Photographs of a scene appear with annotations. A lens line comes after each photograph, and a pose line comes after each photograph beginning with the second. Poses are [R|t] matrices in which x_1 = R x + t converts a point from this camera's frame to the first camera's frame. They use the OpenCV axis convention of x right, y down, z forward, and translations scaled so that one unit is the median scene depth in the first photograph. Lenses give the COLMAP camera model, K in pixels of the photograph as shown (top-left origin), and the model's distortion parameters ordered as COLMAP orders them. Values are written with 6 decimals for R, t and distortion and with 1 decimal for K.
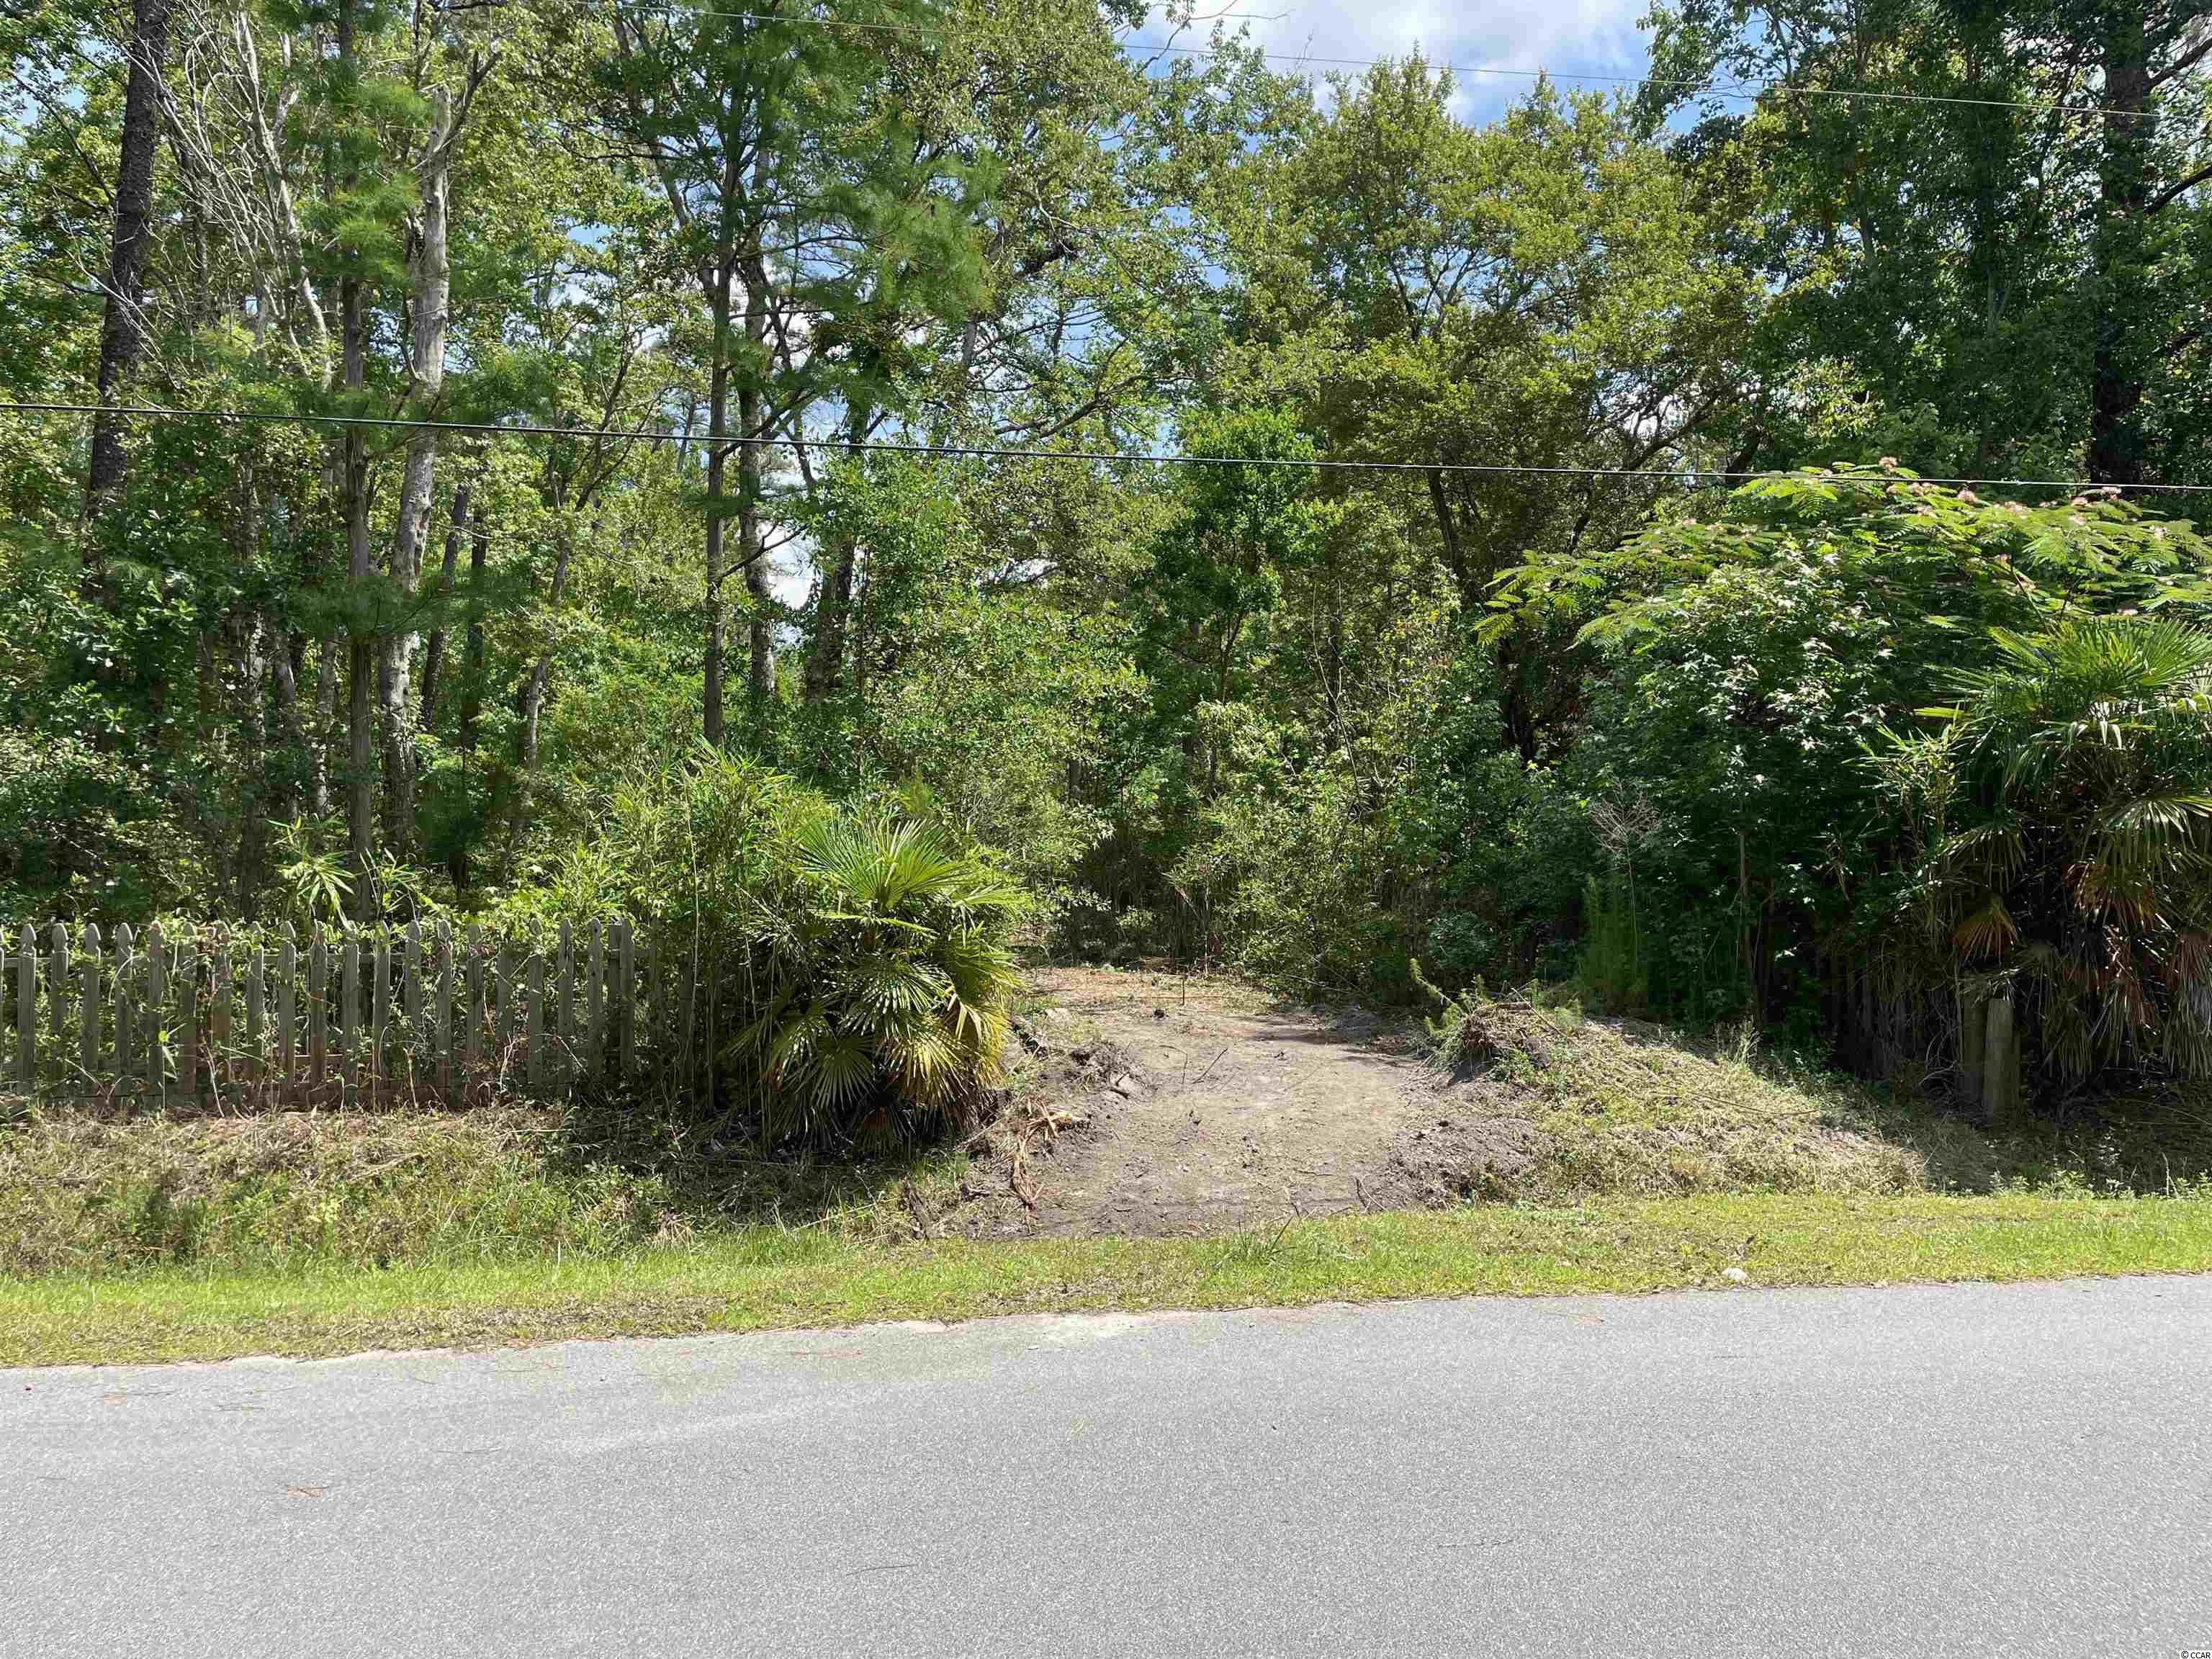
lens RADIAL K [[1862.4, 0, 1106.0], [0, 1862.4, 829.5], [0, 0, 1]] dist [0.126035, -0.206249]
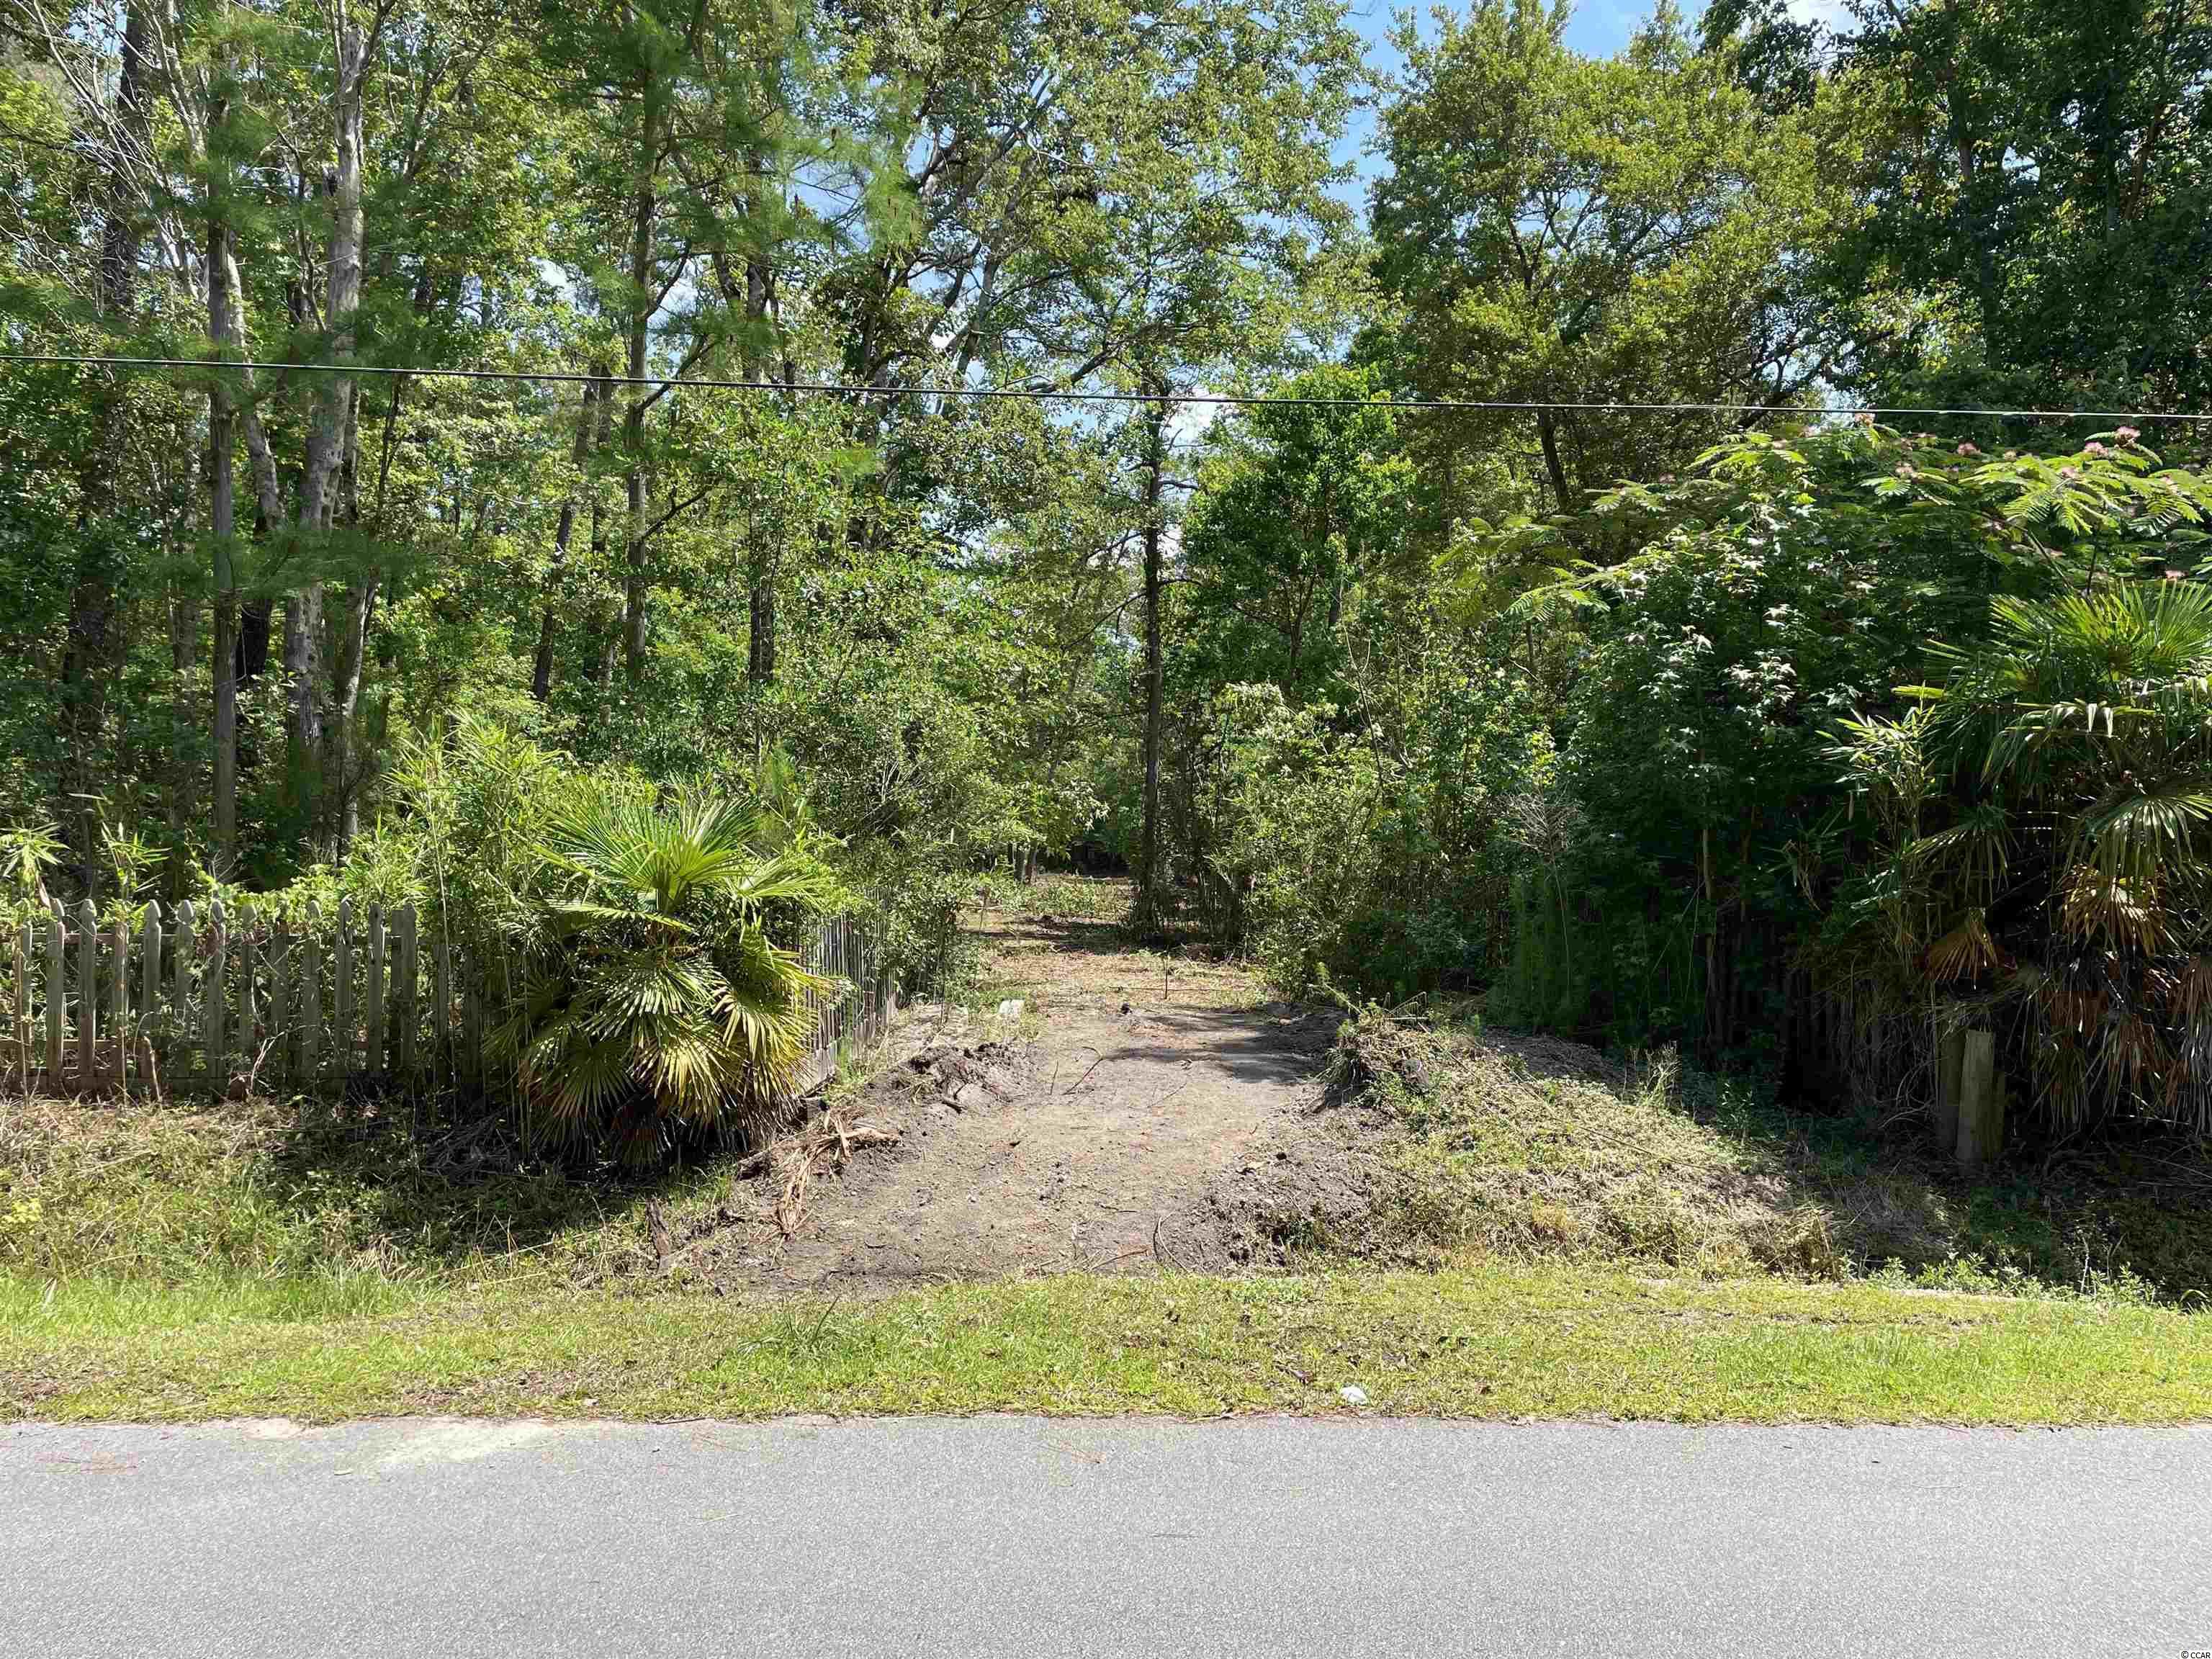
lens RADIAL K [[1862.4, 0, 1106.0], [0, 1862.4, 829.5], [0, 0, 1]] dist [0.126035, -0.206249]
pose [[0.992594, 0.016866, -0.120306, 0.189167], [-0.015216, 0.999777, 0.014626, -0.007242], [0.120526, -0.012687, 0.992629, 0.114600]]
